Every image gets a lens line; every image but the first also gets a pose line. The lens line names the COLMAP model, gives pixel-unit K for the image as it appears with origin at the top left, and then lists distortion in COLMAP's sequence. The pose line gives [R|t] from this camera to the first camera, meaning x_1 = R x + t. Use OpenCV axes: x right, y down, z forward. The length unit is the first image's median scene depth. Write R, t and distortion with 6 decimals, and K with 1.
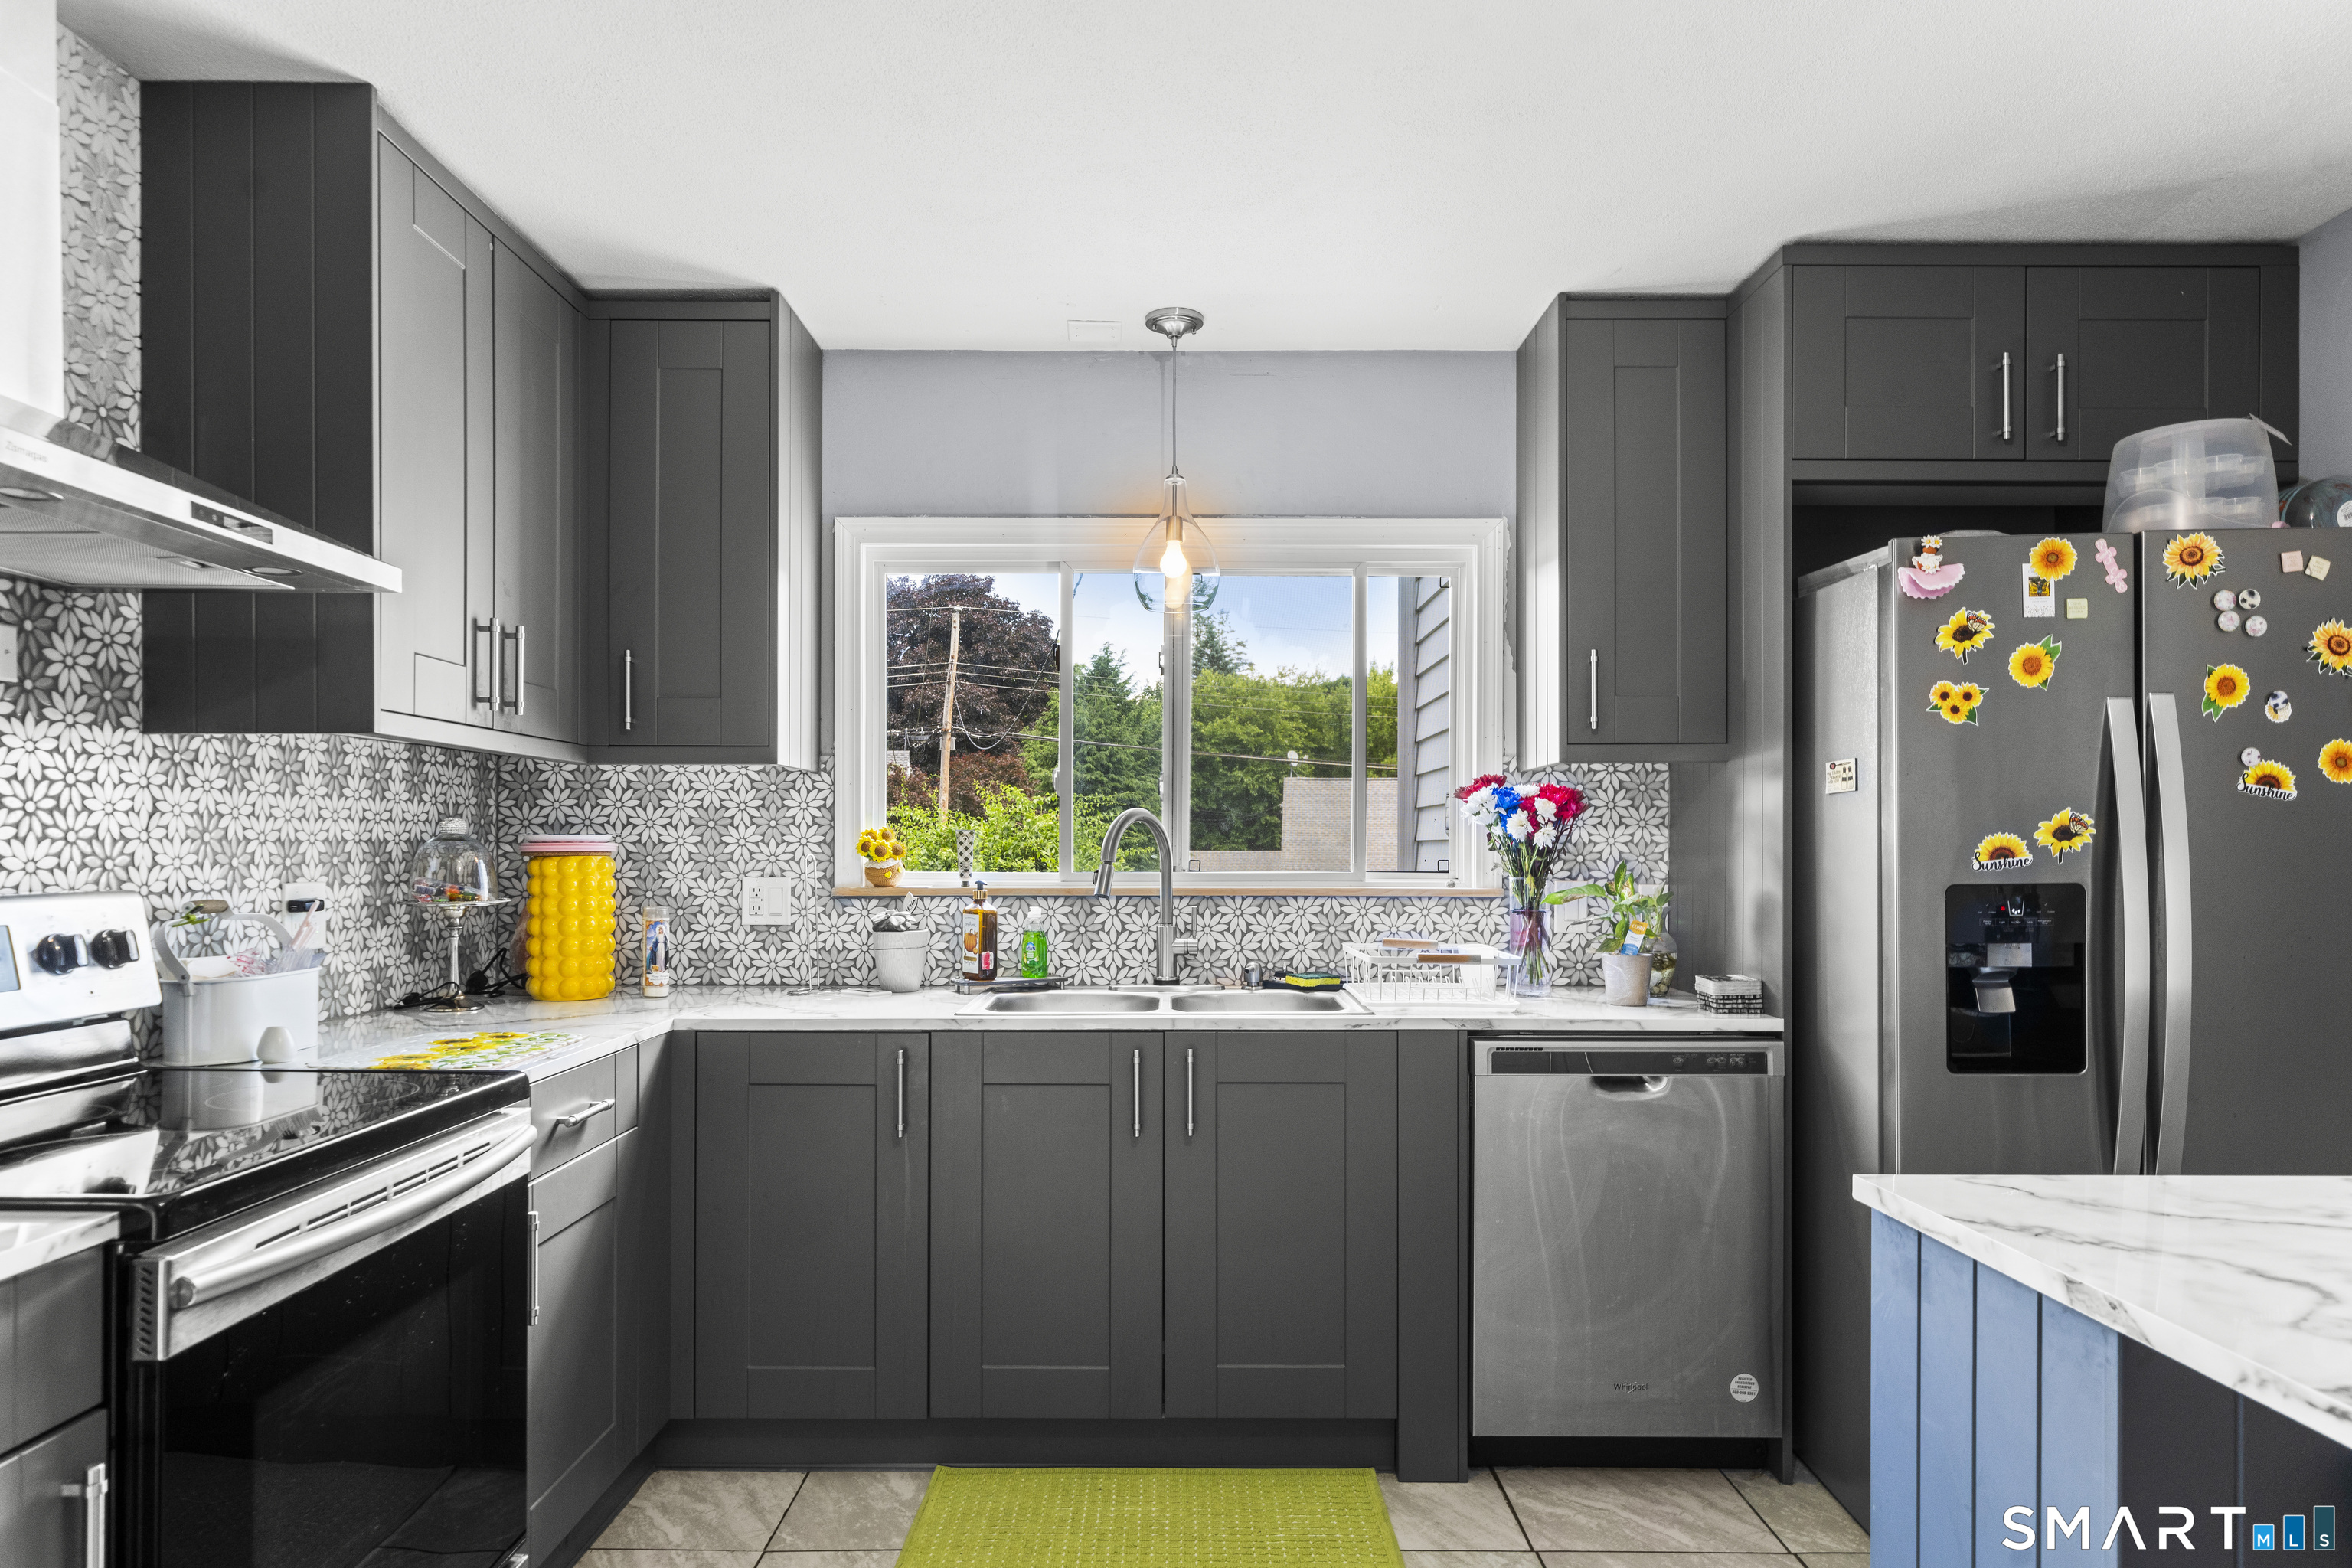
lens RADIAL K [[1401.2, 0, 1120.2], [0, 1401.2, 830.0], [0, 0, 1]] dist [0.000832, 0.003594]
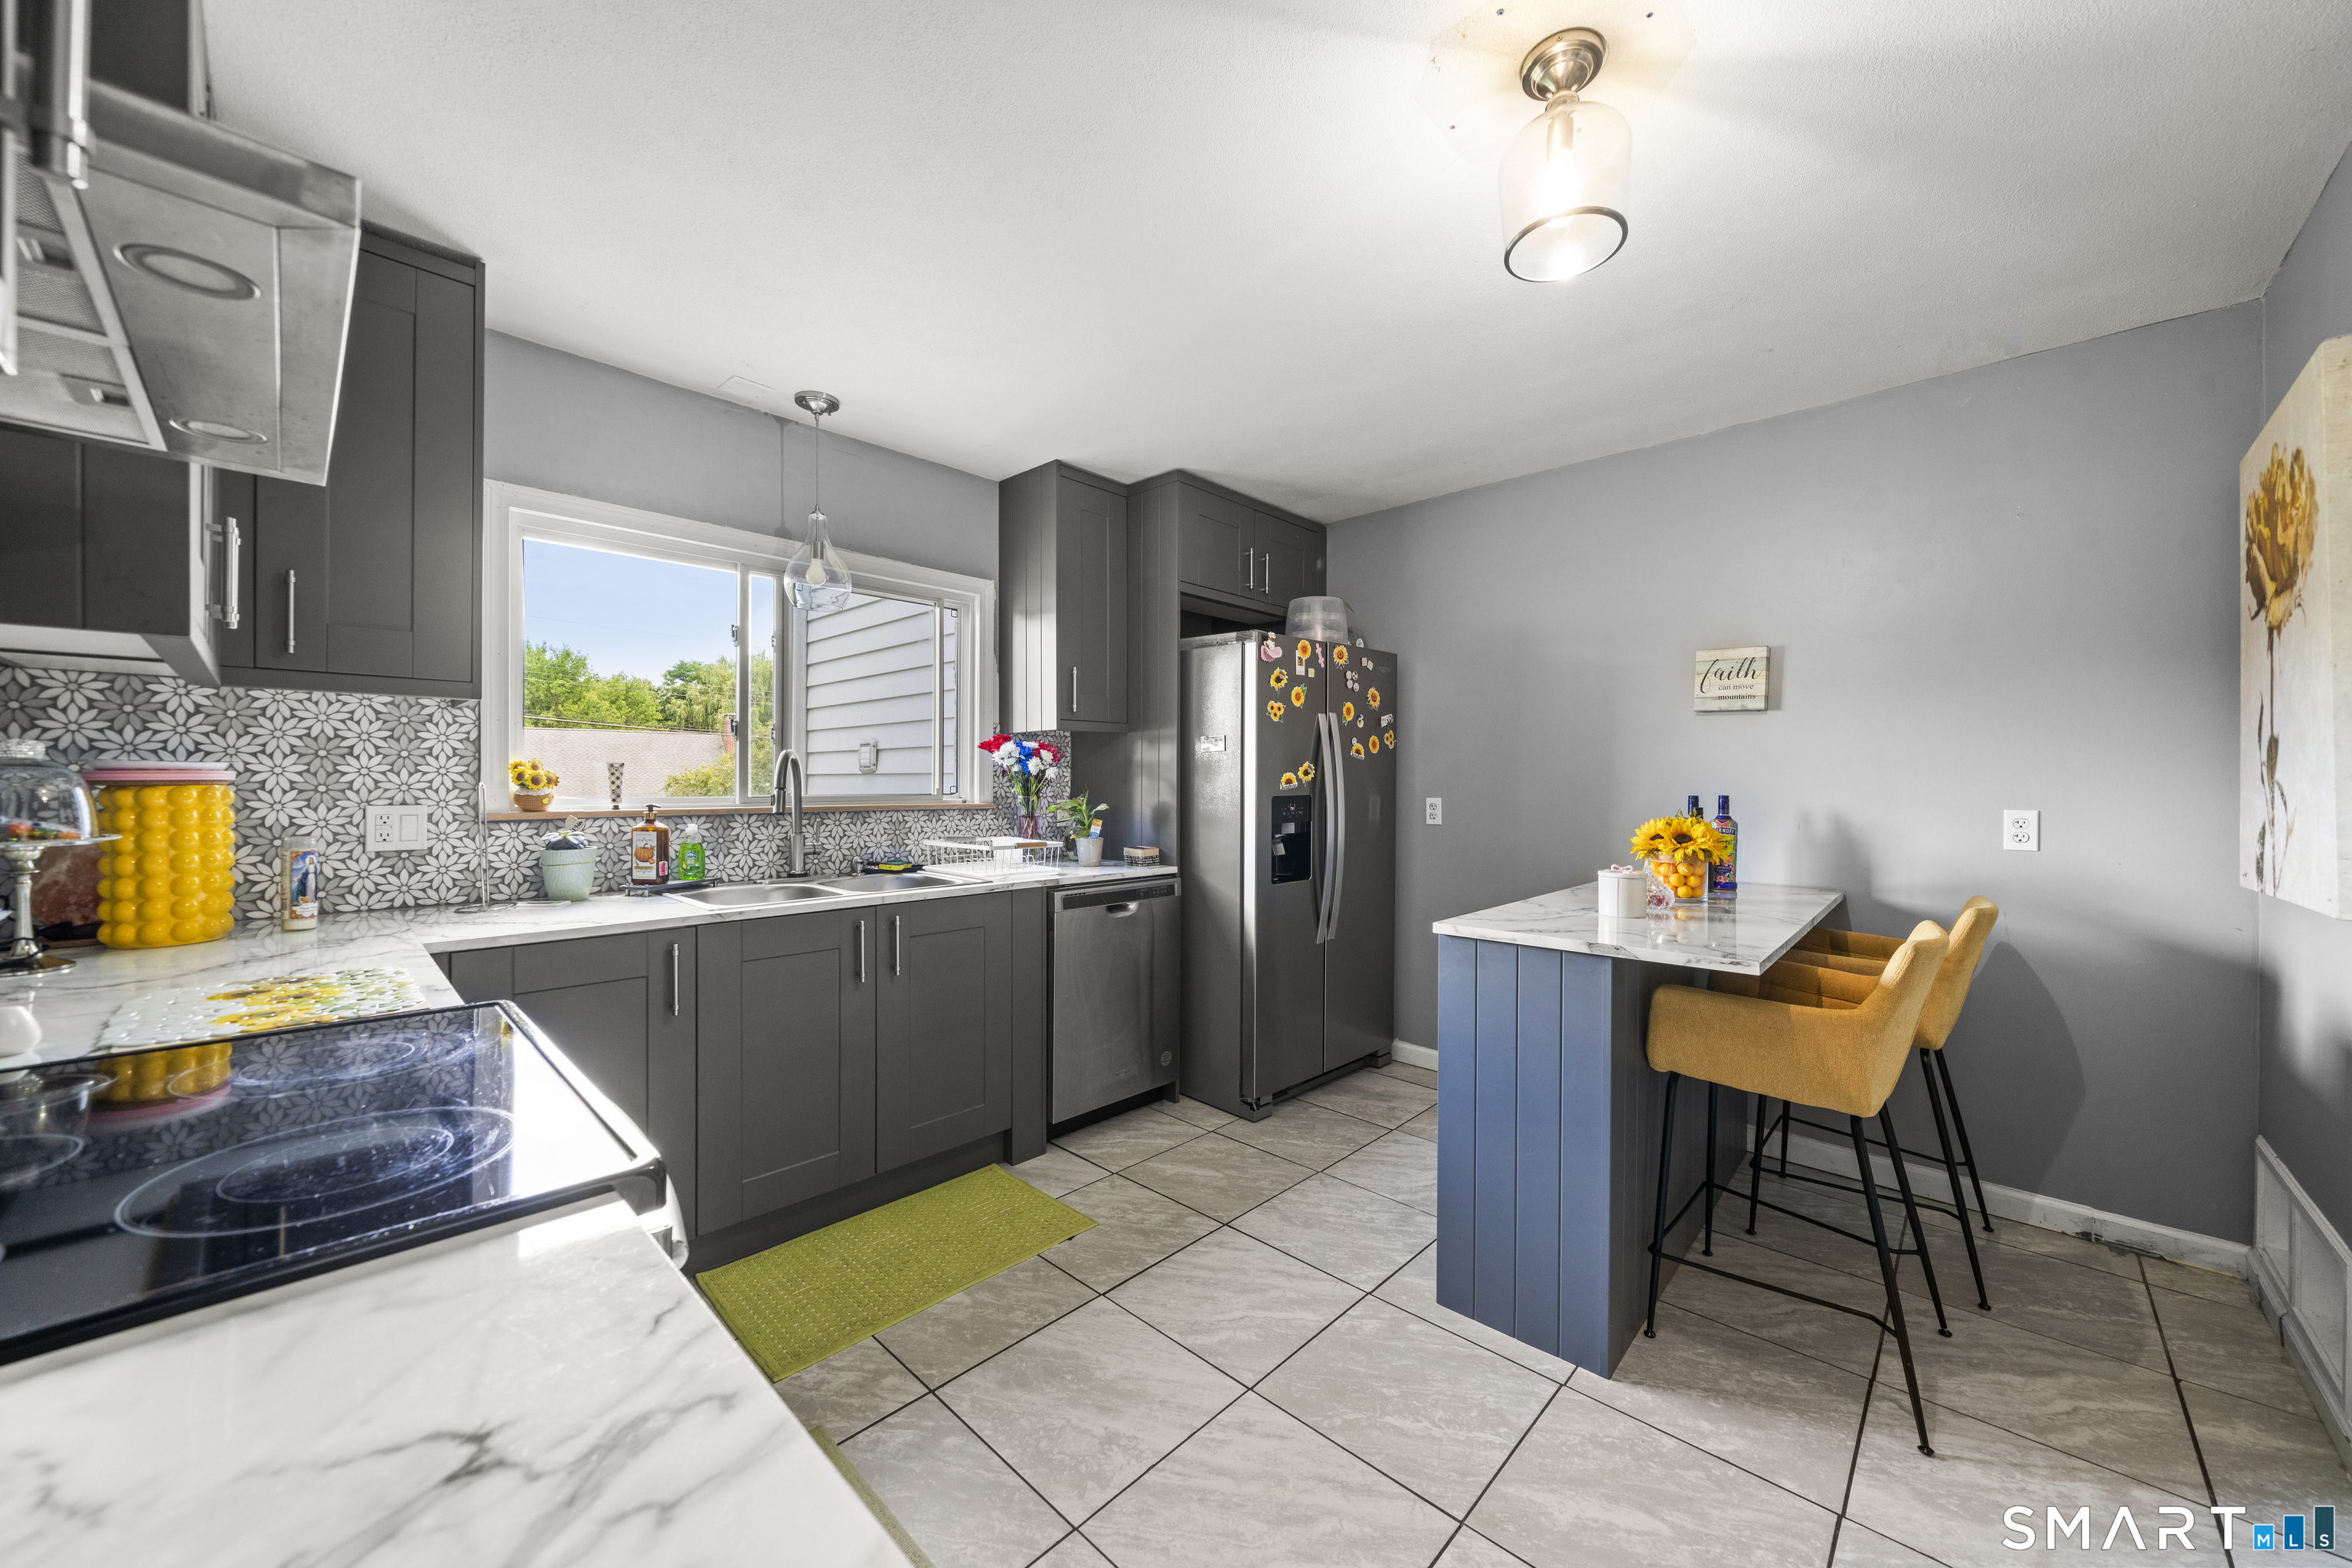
lens RADIAL K [[868.4, 0, 1154.2], [0, 868.4, 775.2], [0, 0, 1]] dist [-0.001004, 0.000129]
pose [[0.692953, 0.005256, 0.720964, -0.422373], [-0.011067, 0.999933, 0.003347, 0.003730], [-0.720898, -0.010298, 0.692964, 0.183646]]
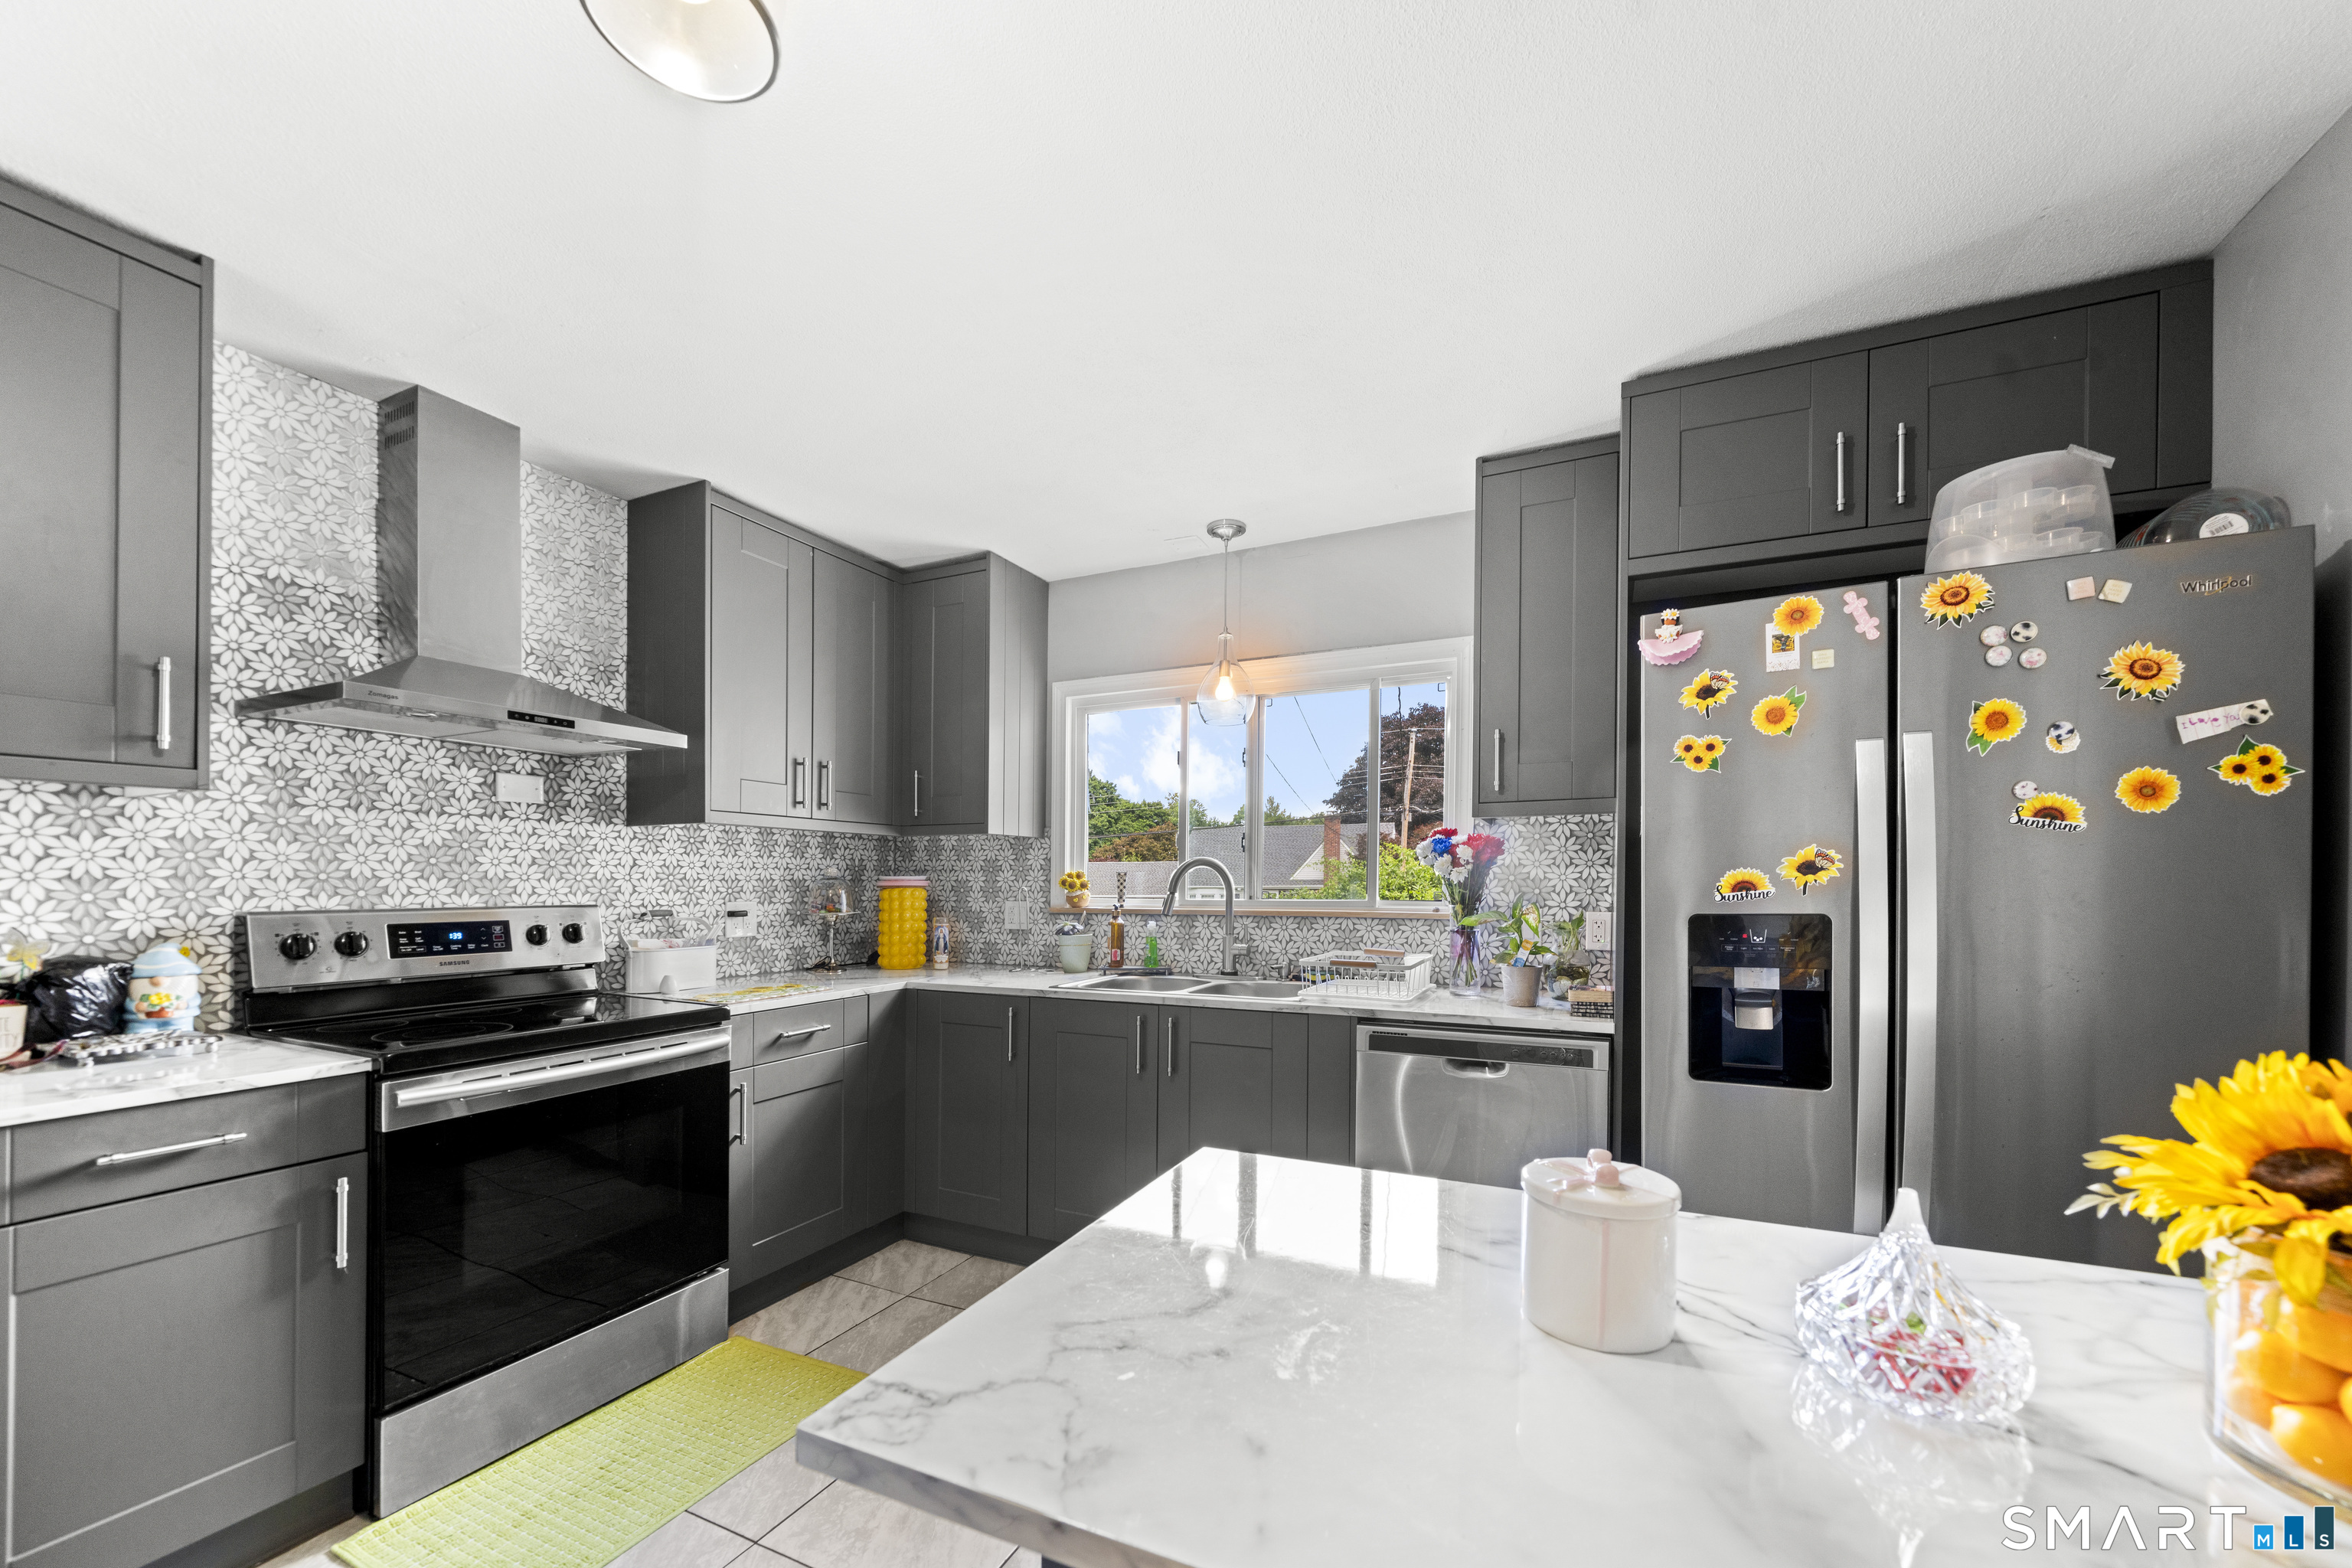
lens RADIAL K [[868.4, 0, 1146.2], [0, 868.4, 879.0], [0, 0, 1]] dist [-0.001004, 0.000129]
pose [[0.909305, -0.003381, -0.416117, 0.415312], [0.005951, 0.999970, 0.004880, 0.003961], [0.416088, -0.006914, 0.909298, 0.150635]]
